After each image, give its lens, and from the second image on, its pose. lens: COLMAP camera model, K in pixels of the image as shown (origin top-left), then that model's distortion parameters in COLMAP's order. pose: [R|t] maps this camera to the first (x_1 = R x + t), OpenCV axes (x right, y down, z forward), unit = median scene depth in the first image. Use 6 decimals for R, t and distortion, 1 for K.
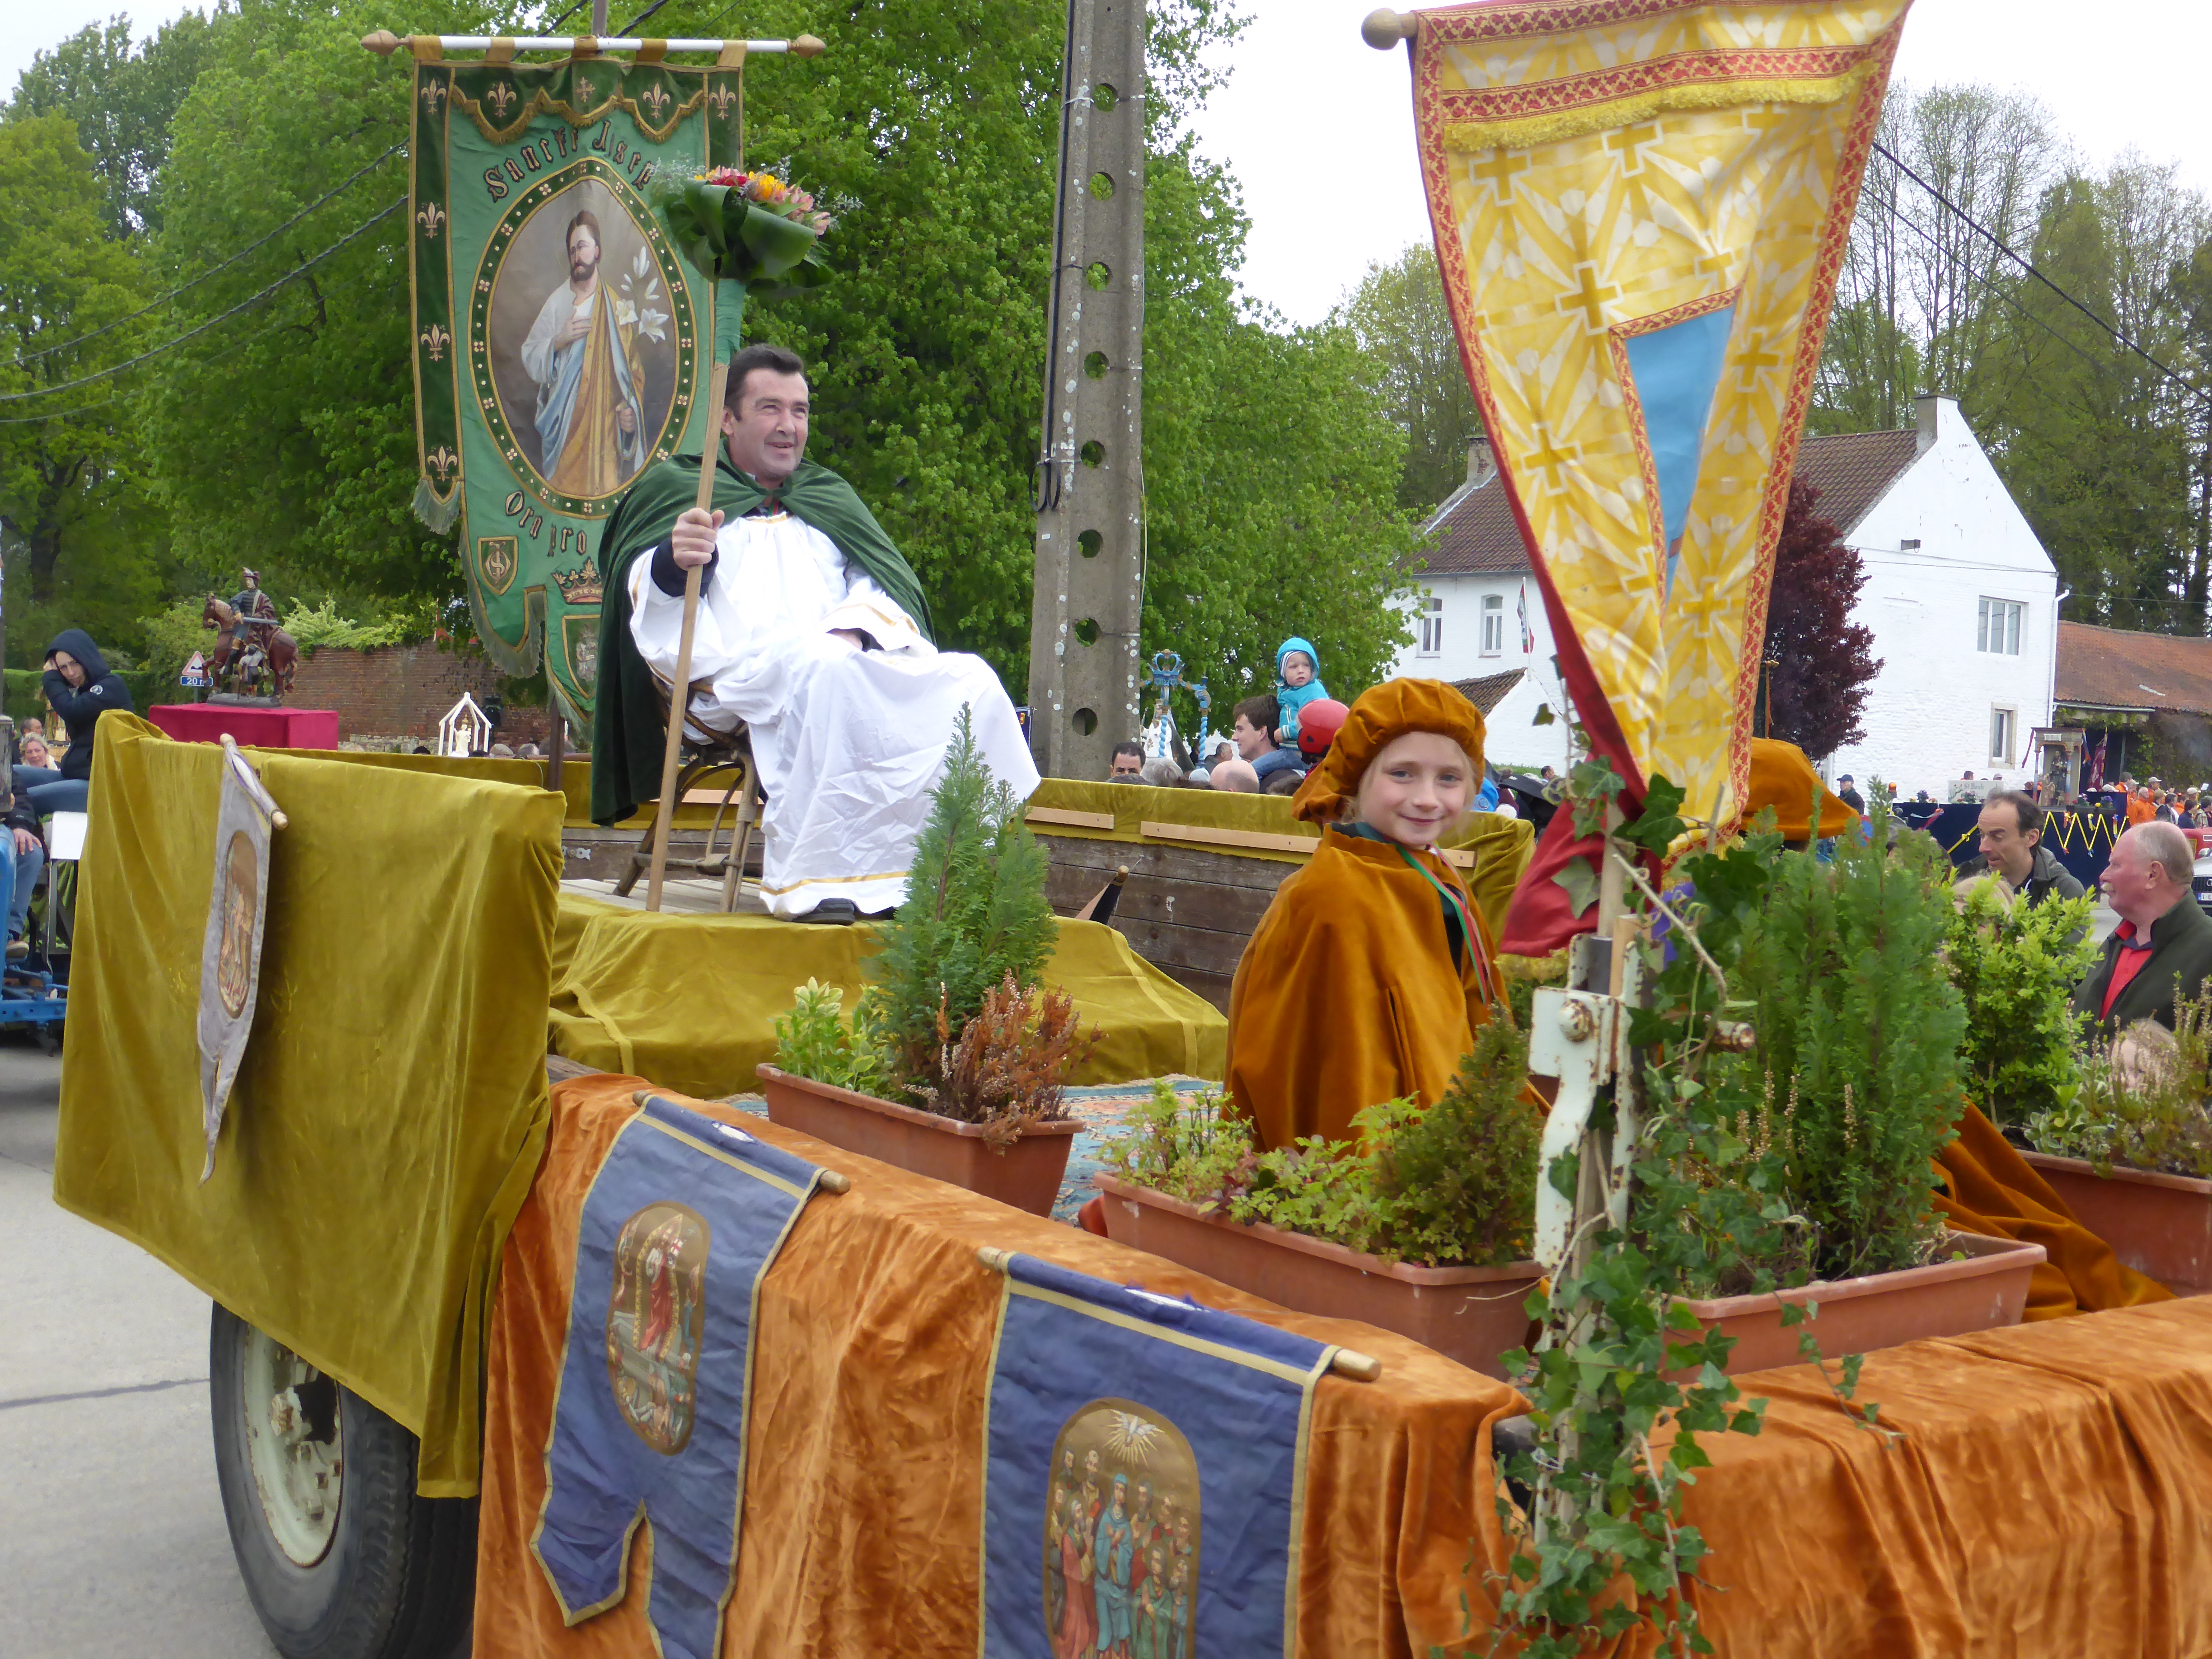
lens RADIAL K [[2498.4, 0, 1116.7], [0, 2498.4, 819.2], [0, 0, 1]] dist [-0.025614, 0.000000]
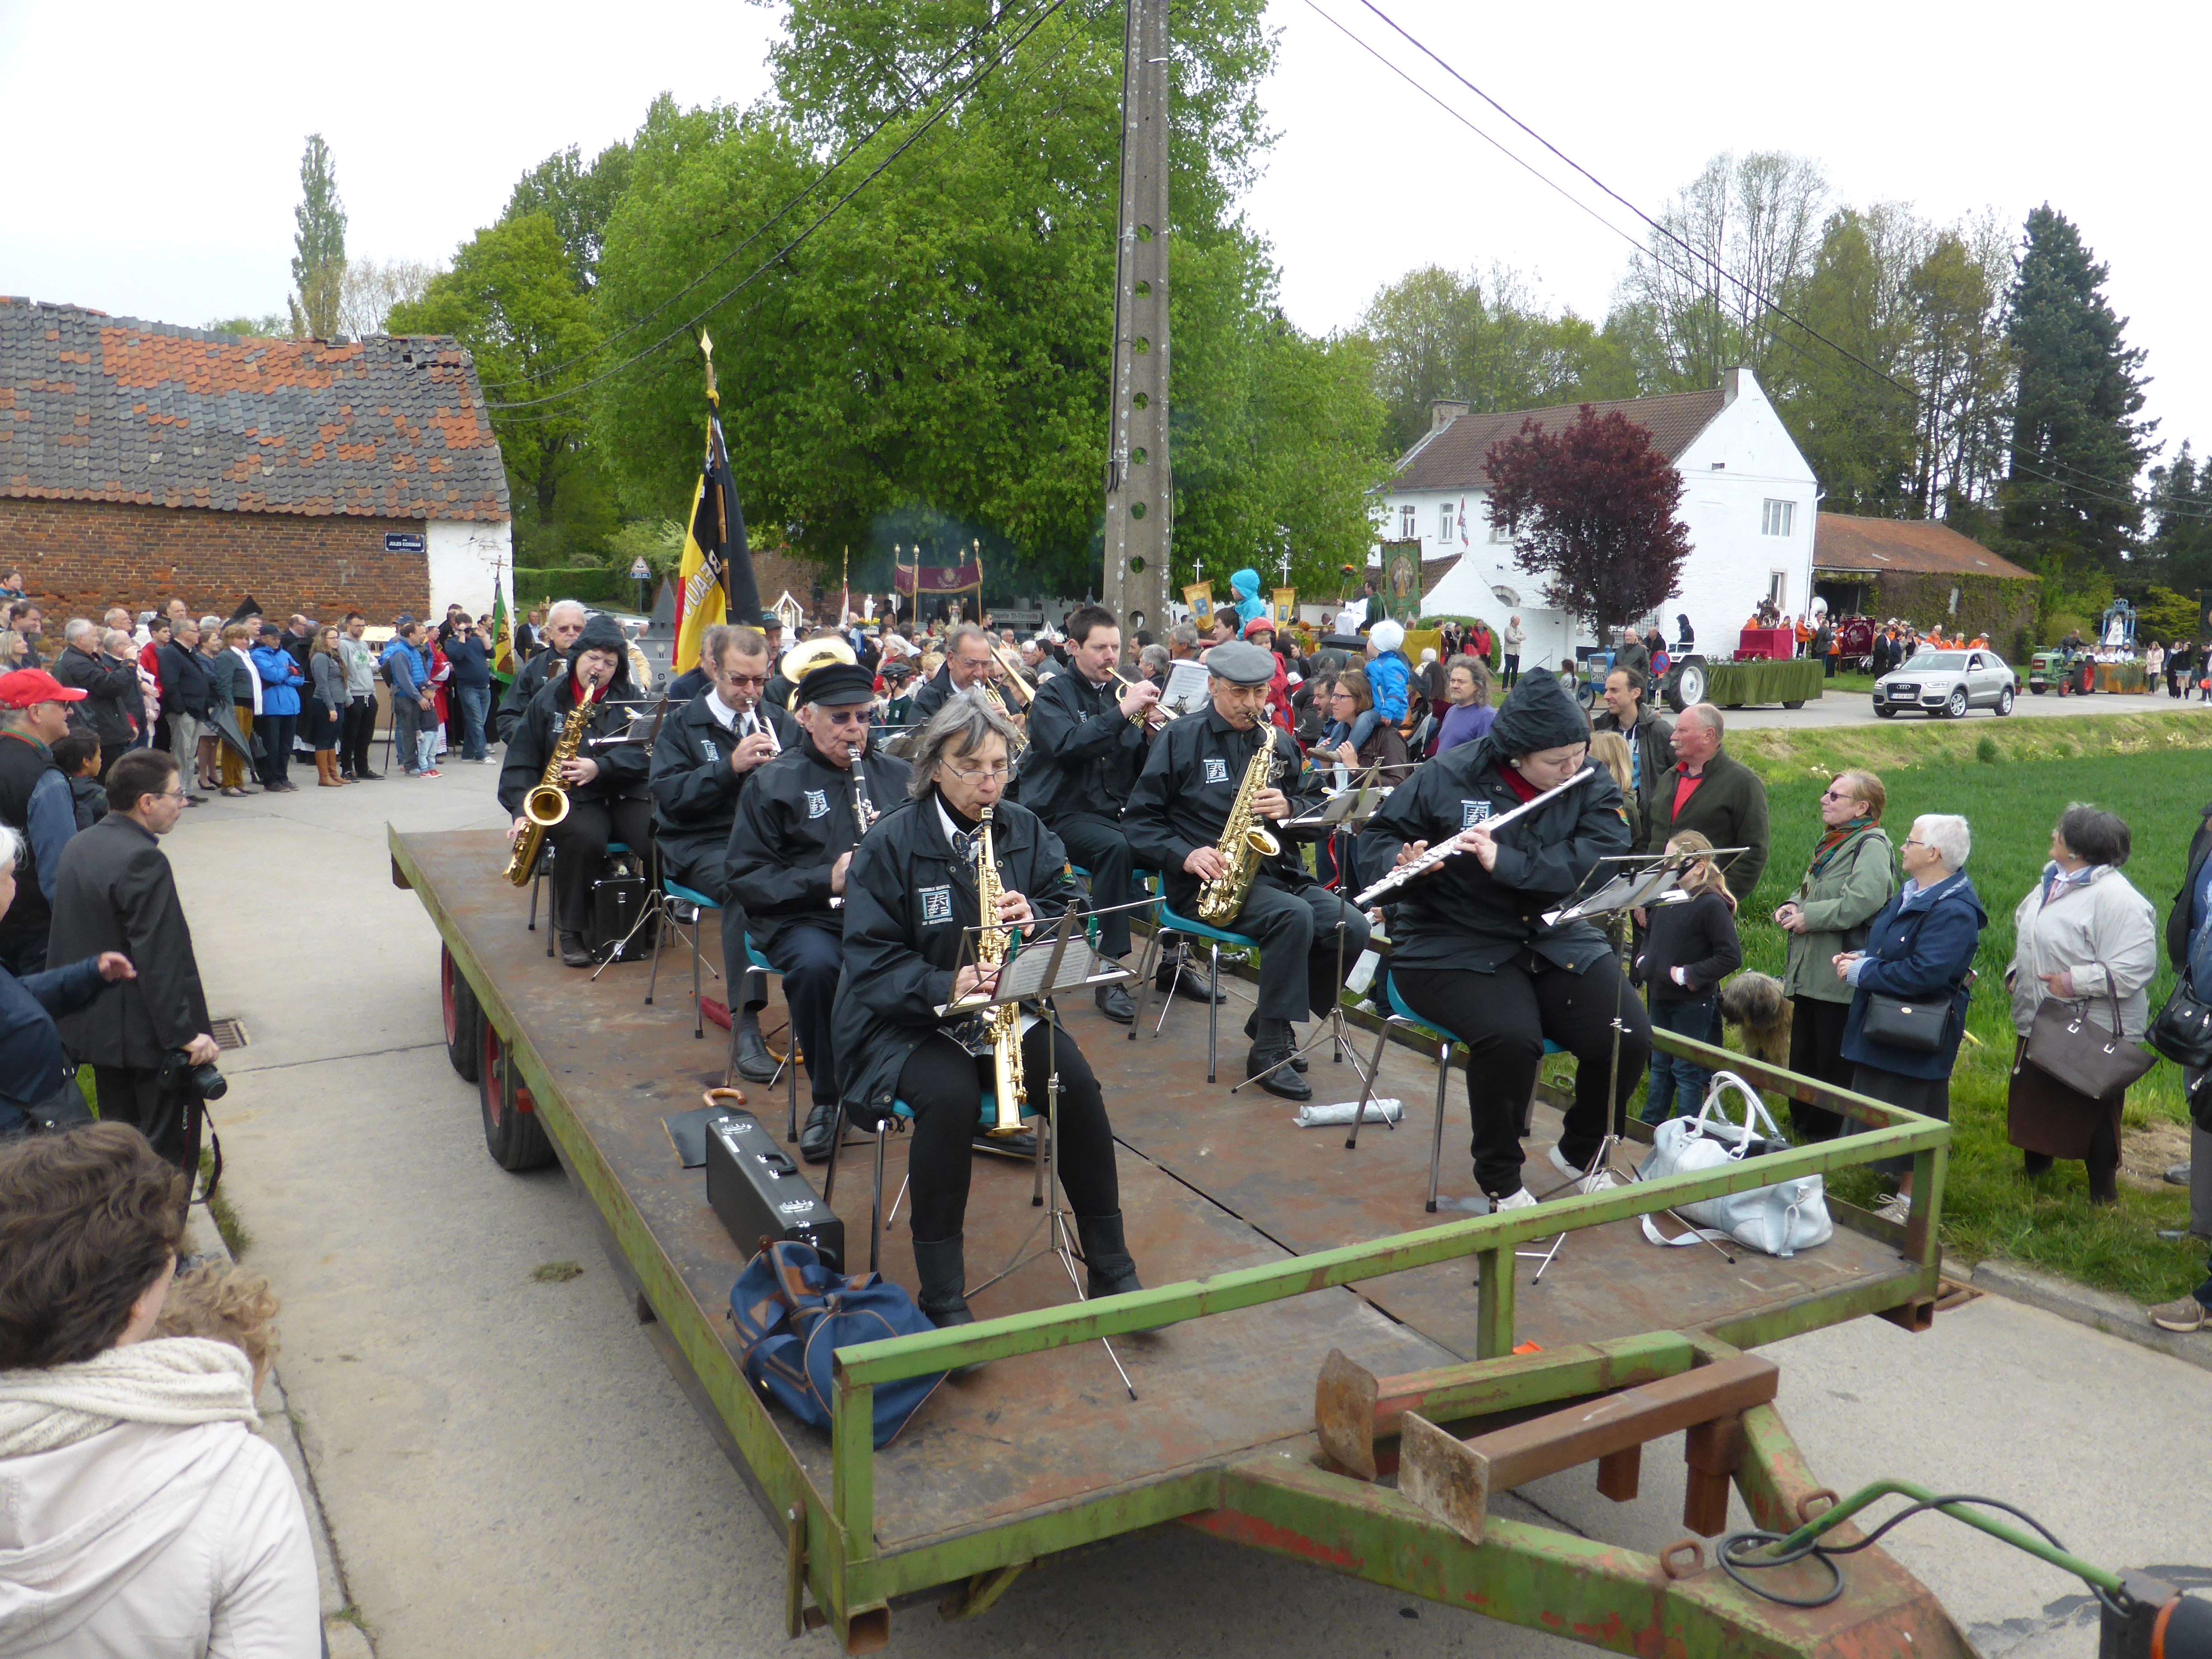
lens RADIAL K [[1575.3, 0, 1119.2], [0, 1575.3, 819.9], [0, 0, 1]] dist [-0.011017, 0.005033]
pose [[0.997474, -0.006074, -0.070768, 0.015086], [0.014094, 0.993450, 0.113391, -0.007720], [0.069615, -0.114102, 0.991027, -0.018442]]
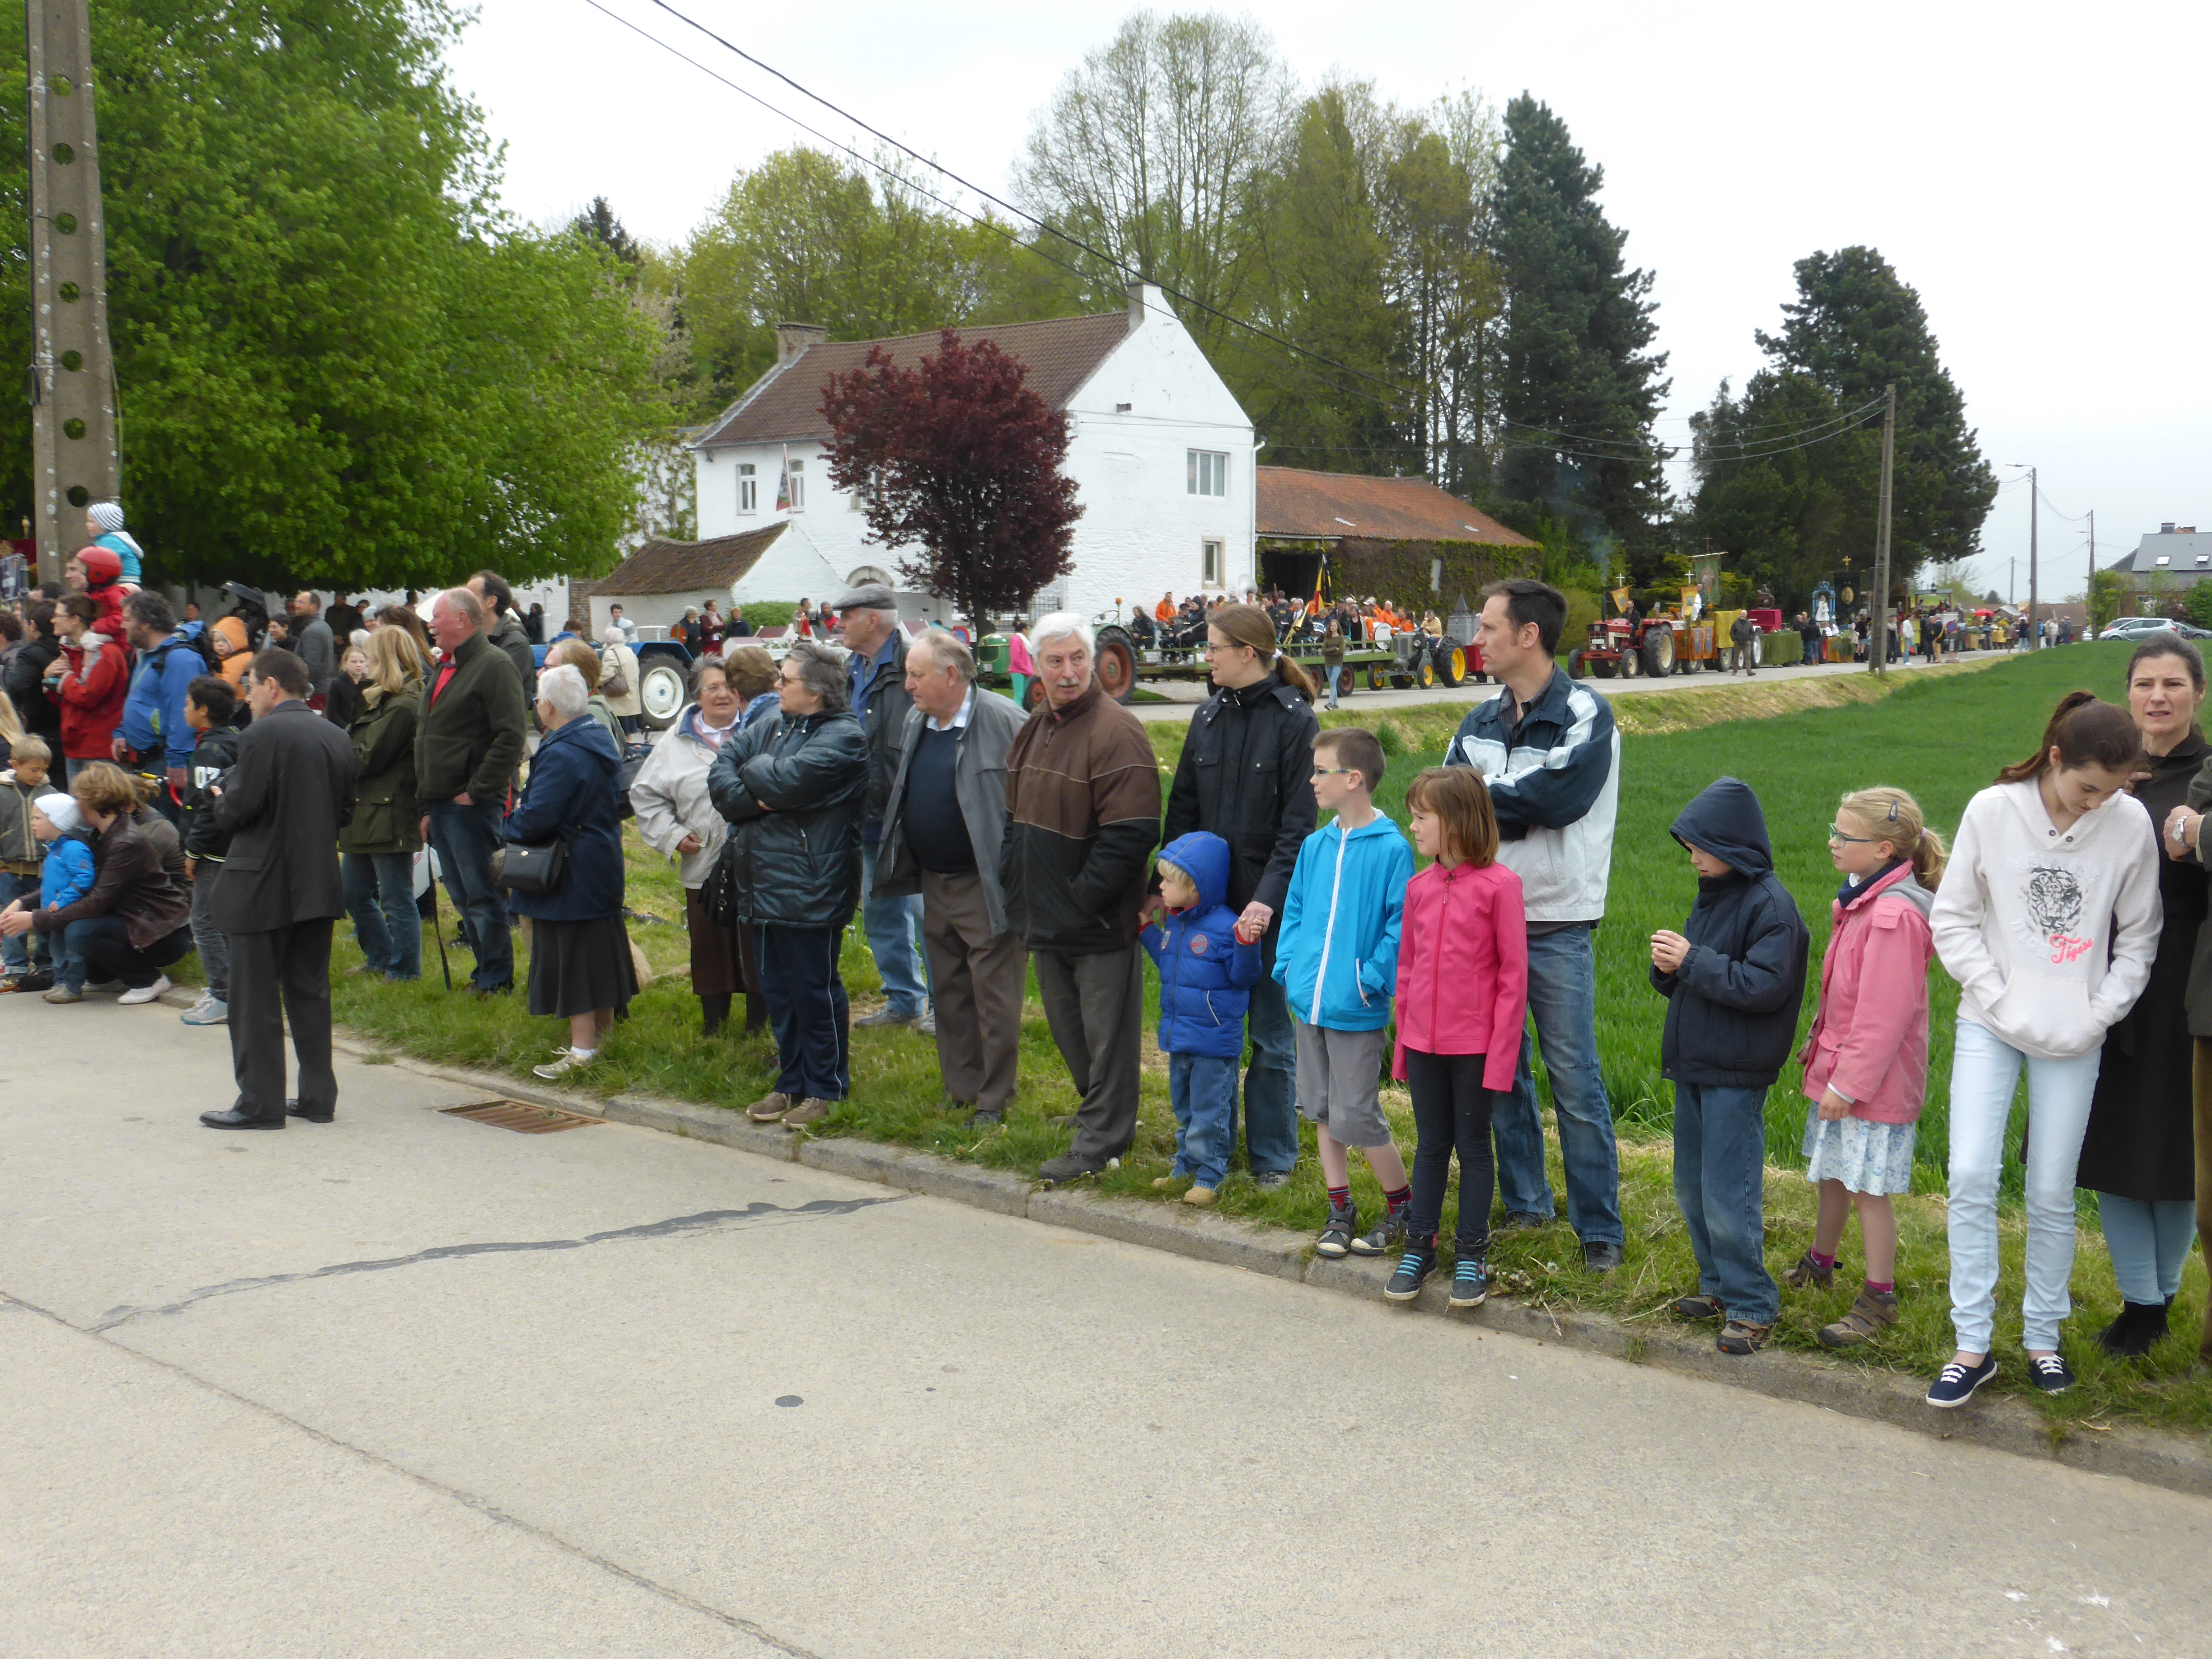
lens RADIAL K [[2253.1, 0, 1101.5], [0, 2253.1, 821.4], [0, 0, 1]] dist [-0.000666, 0.000000]
pose [[0.980321, -0.057916, 0.188722, 0.087226], [0.044850, 0.996338, 0.072788, 0.010336], [-0.192247, -0.062892, 0.979329, -0.086863]]
